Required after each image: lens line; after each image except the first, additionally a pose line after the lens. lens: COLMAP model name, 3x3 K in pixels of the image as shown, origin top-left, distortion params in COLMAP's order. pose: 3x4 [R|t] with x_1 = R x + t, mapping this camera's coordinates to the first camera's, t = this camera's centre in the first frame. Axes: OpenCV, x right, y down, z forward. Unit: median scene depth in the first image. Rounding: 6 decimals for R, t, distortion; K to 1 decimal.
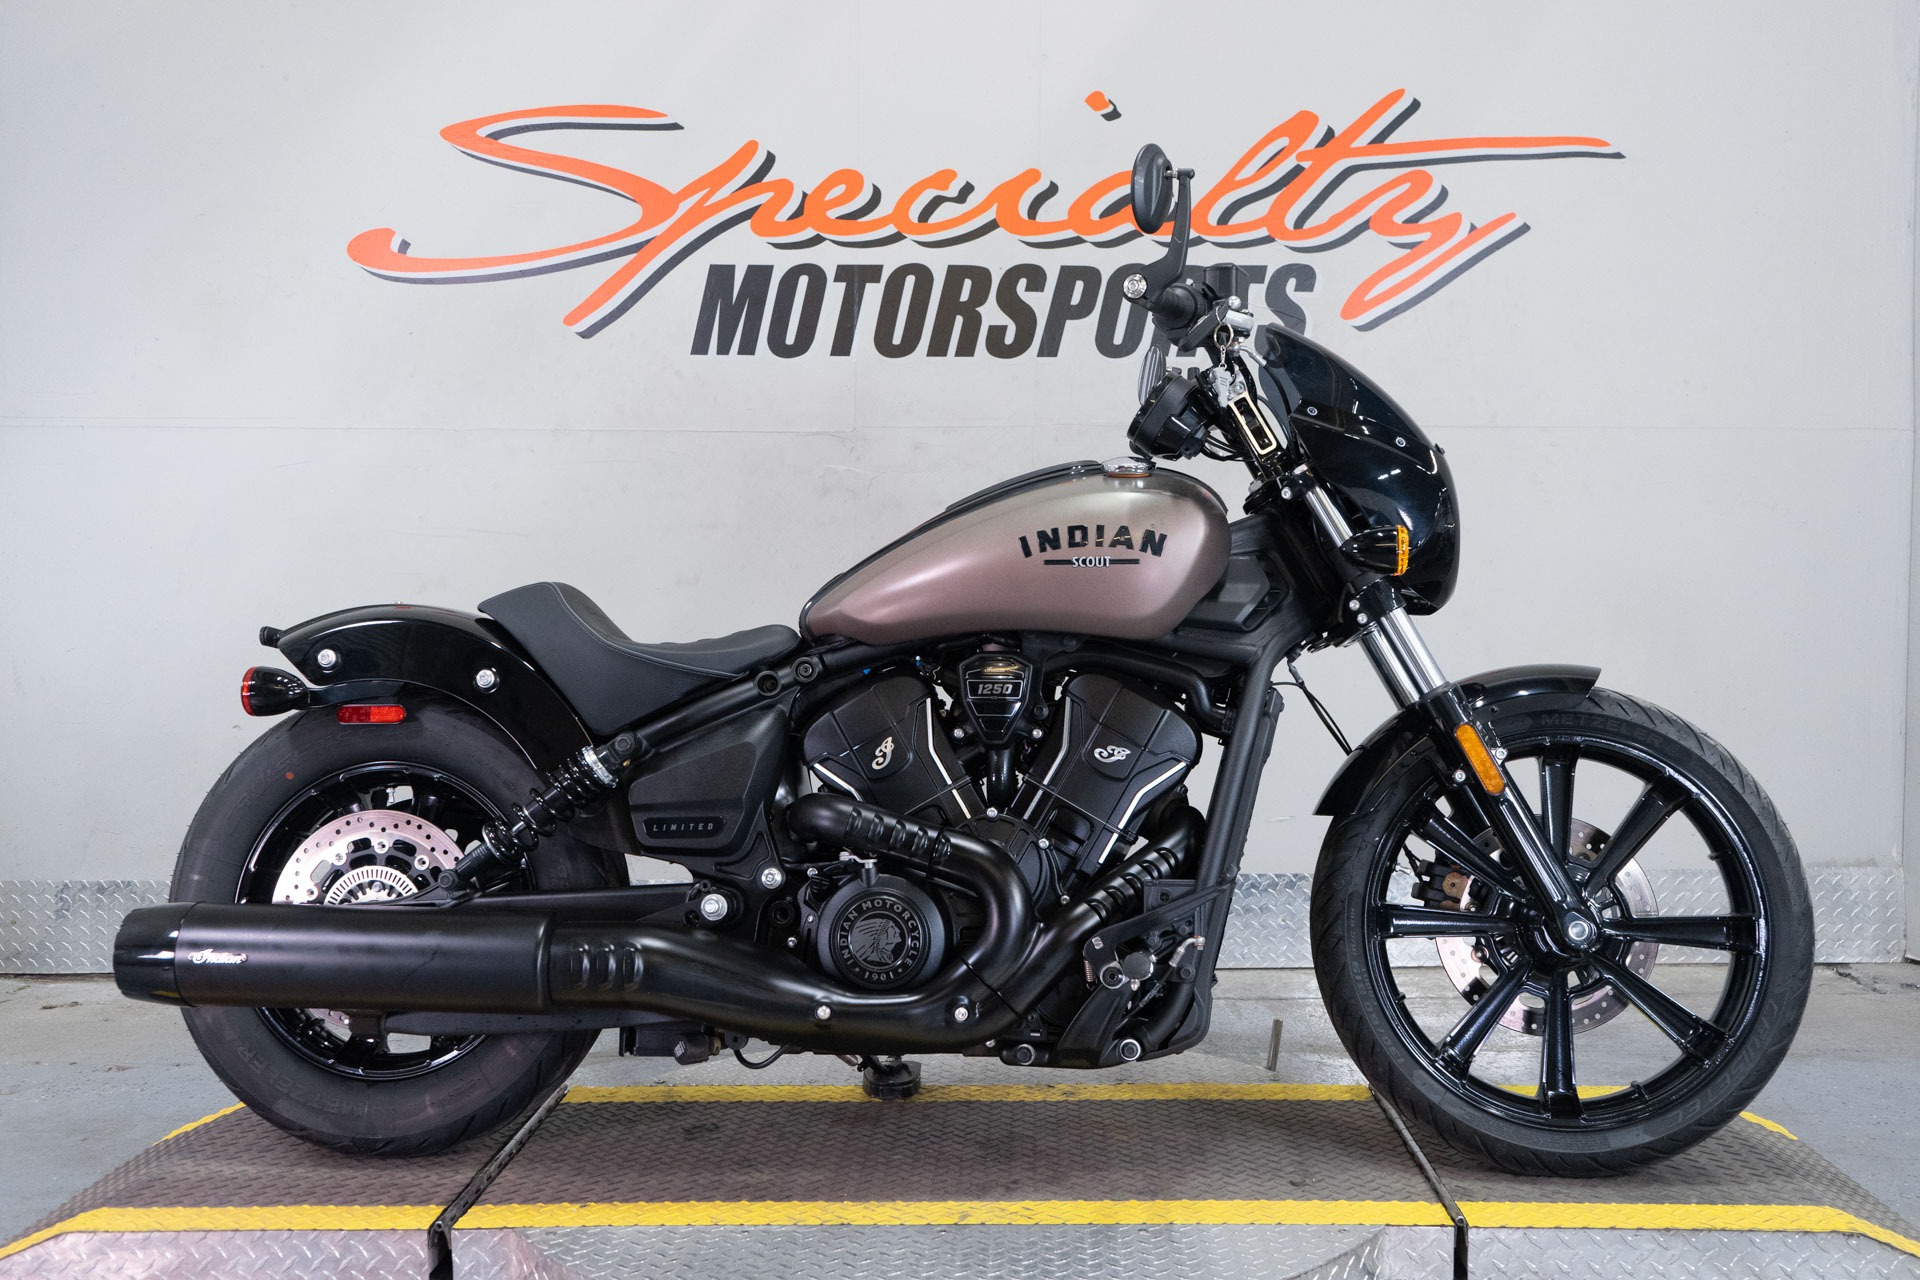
lens RADIAL K [[1906.9, 0, 954.5], [0, 1906.9, 641.4], [0, 0, 1]] dist [0.003403, 0.007787]
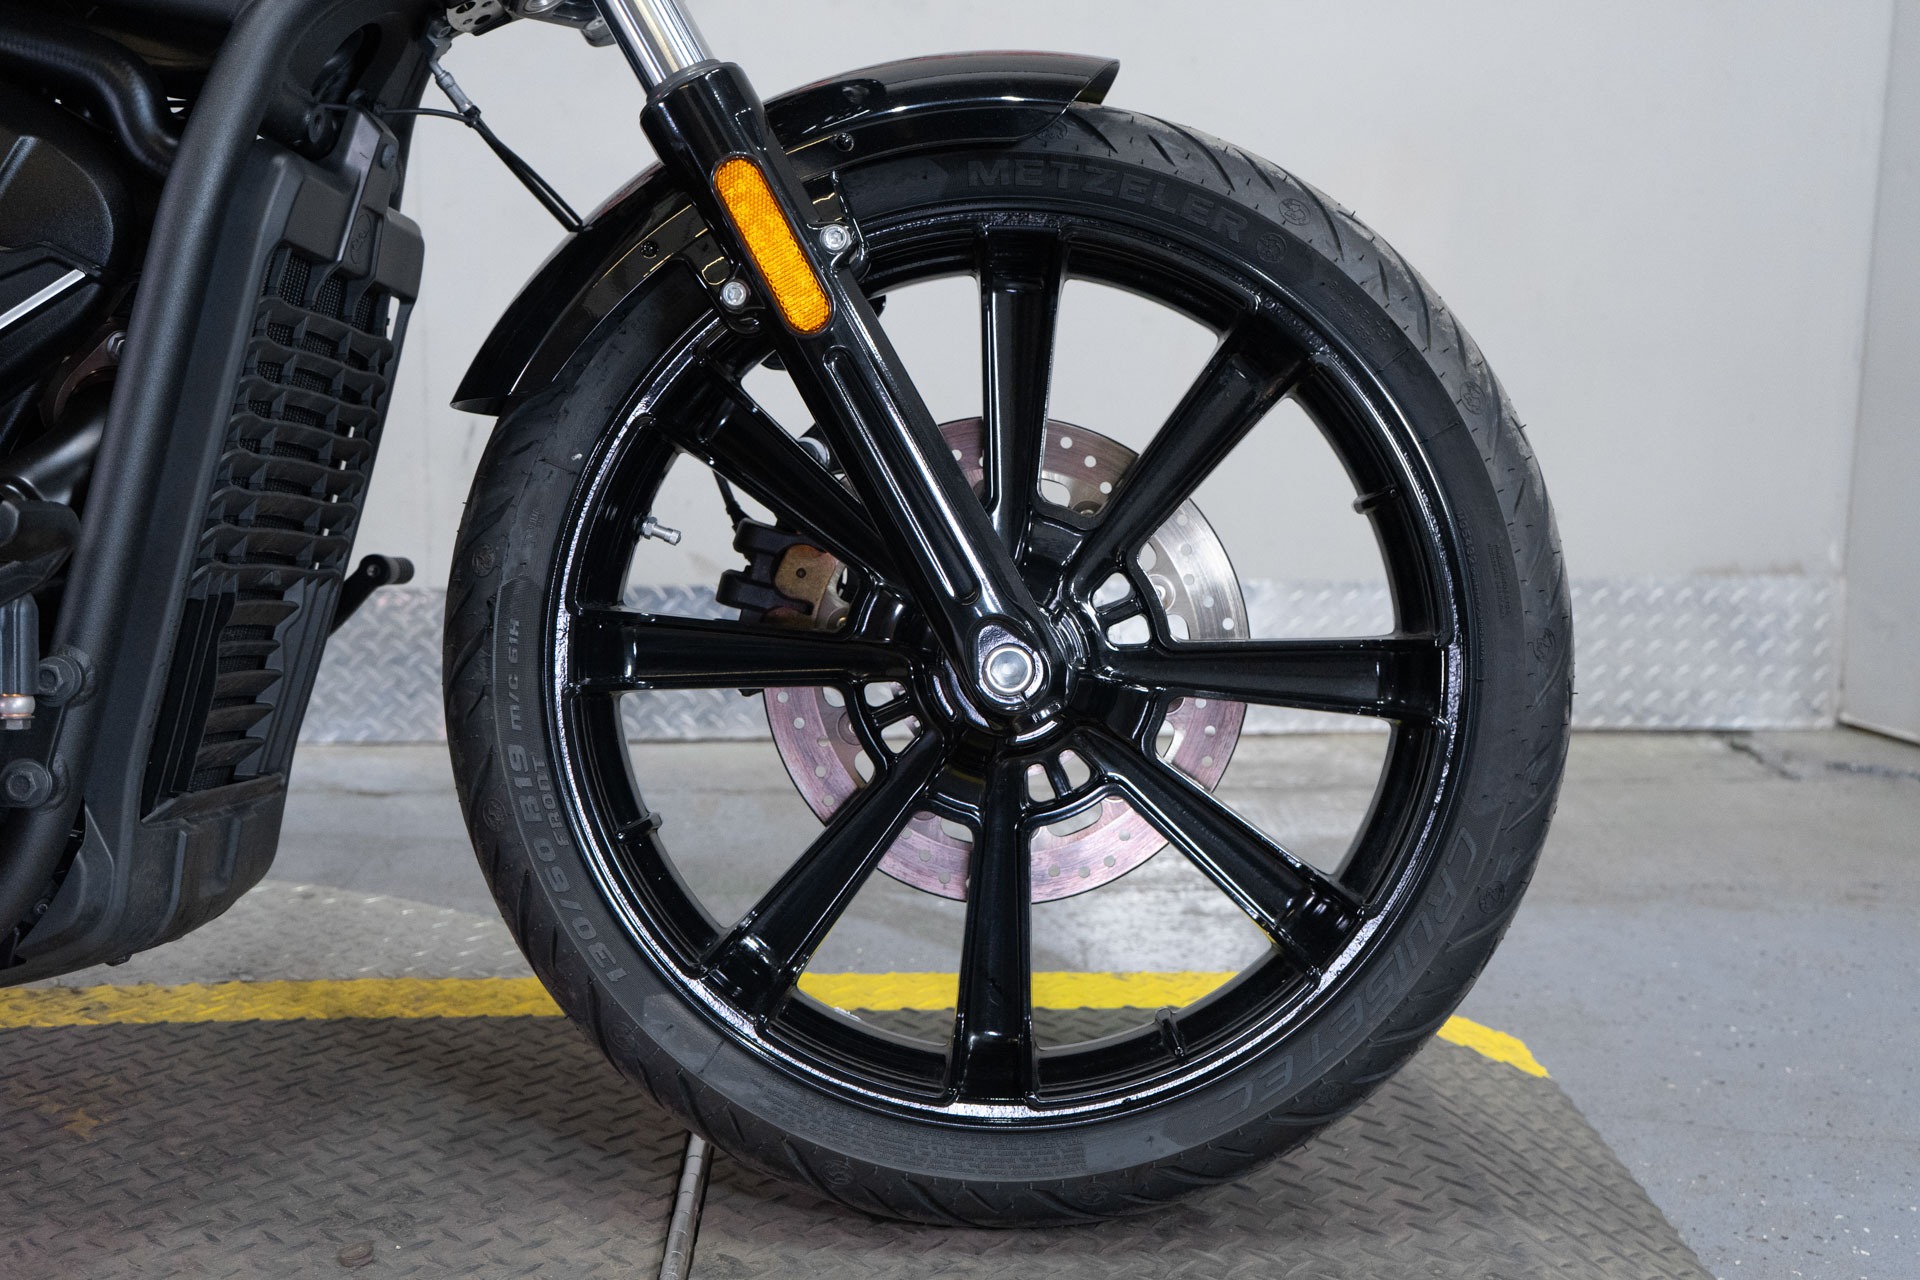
lens RADIAL K [[2129.7, 0, 1045.0], [0, 2129.7, 634.7], [0, 0, 1]] dist [0.060099, -0.008245]
pose [[0.996588, 0.001953, 0.082509, 0.289261], [-0.012504, 0.991754, 0.127546, 0.082414], [-0.081579, -0.128142, 0.988395, 0.529160]]
